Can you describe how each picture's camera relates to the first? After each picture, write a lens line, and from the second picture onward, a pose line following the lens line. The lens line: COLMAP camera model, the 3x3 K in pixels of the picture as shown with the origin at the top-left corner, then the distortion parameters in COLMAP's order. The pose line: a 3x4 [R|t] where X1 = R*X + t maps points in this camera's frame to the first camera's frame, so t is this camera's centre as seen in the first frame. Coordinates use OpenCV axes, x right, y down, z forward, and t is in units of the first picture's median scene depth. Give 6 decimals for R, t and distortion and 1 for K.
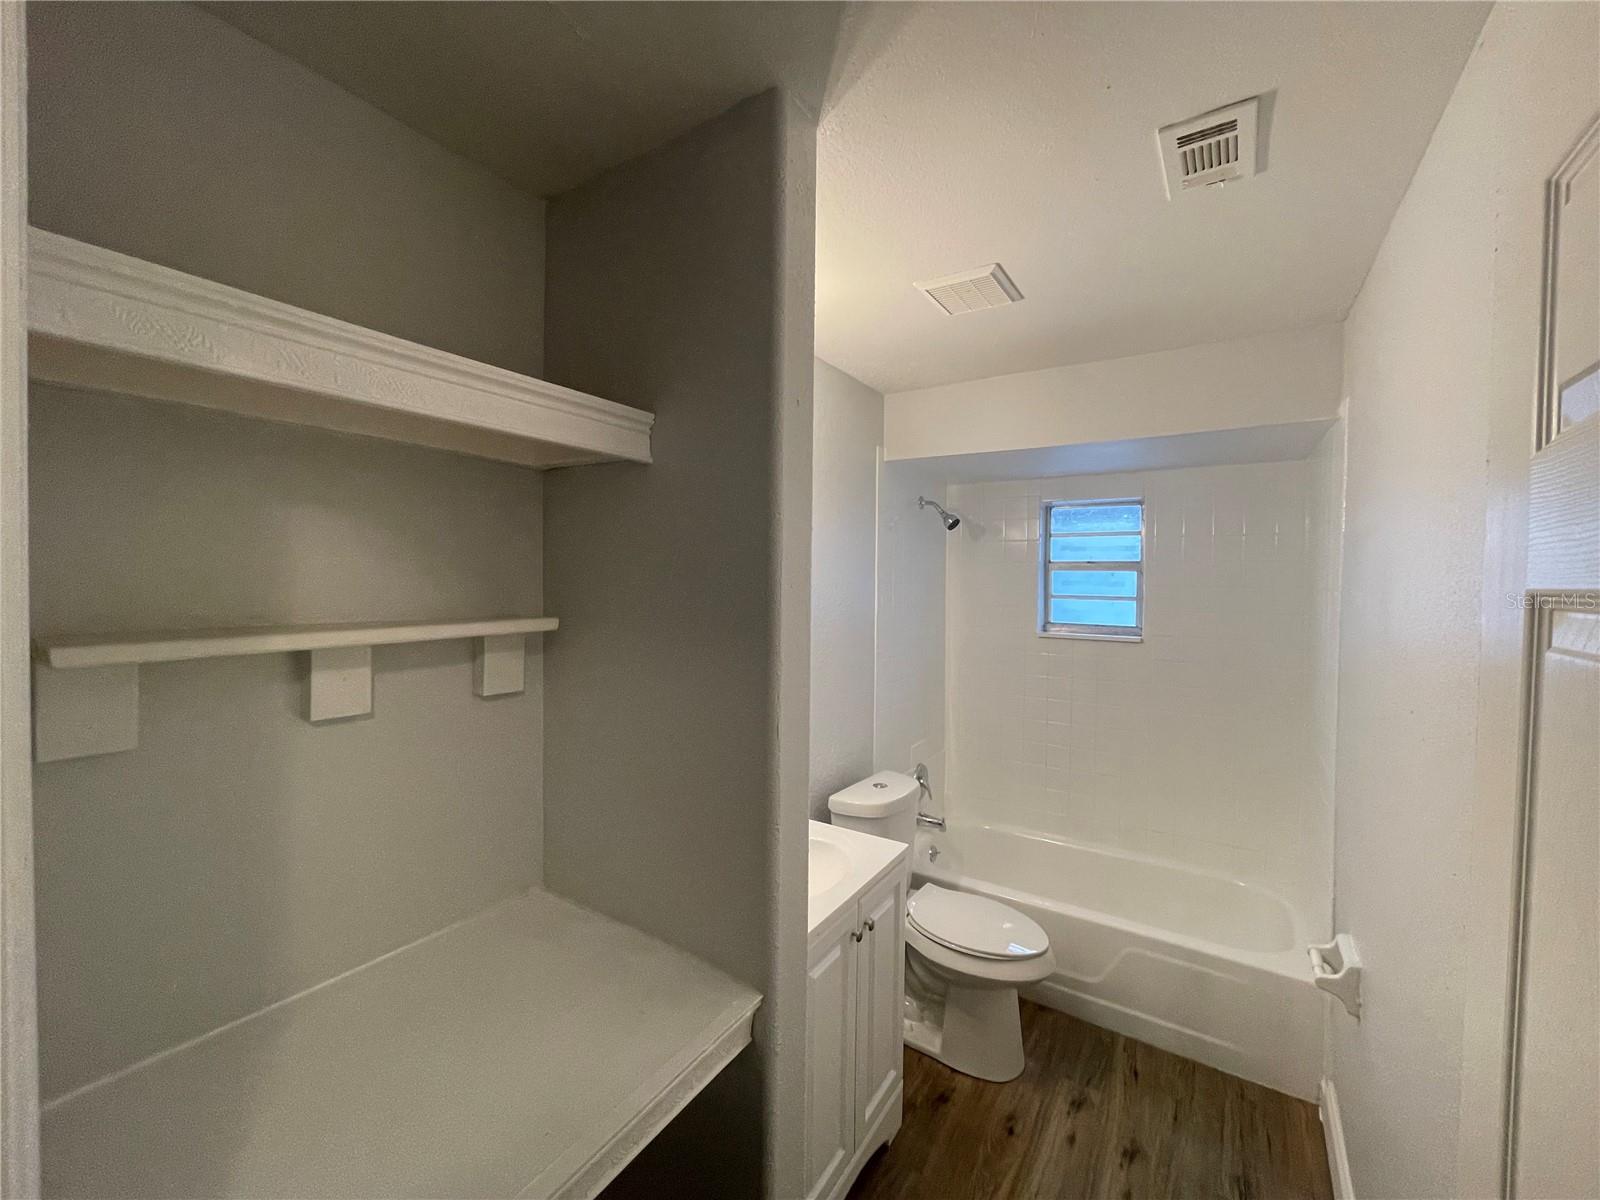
lens RADIAL K [[646.6, 0, 792.9], [0, 646.6, 596.5], [0, 0, 1]] dist [-0.001109, -0.000566]
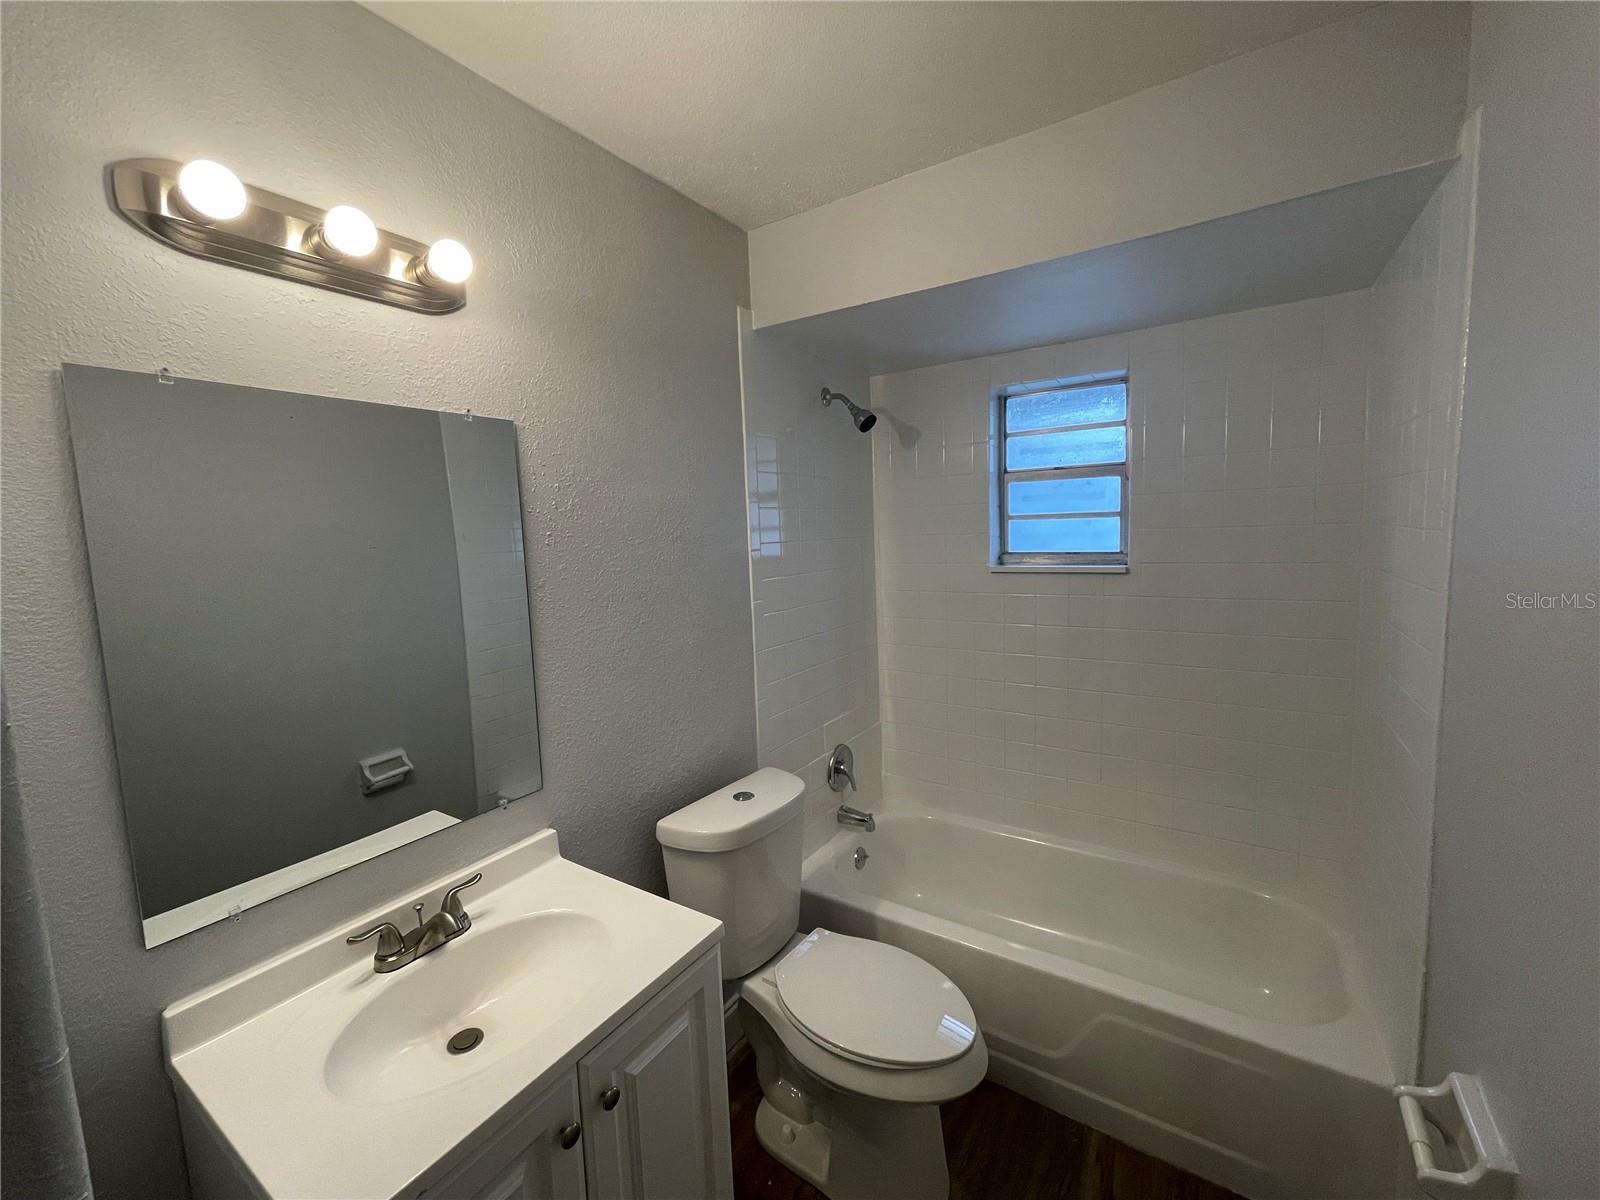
lens RADIAL K [[643.6, 0, 797.5], [0, 643.6, 593.0], [0, 0, 1]] dist [0.003055, 0.000564]
pose [[0.998936, -0.045158, -0.009396, 0.167898], [0.045734, 0.996173, 0.074482, 0.021608], [0.005997, -0.074832, 0.997178, 0.261465]]
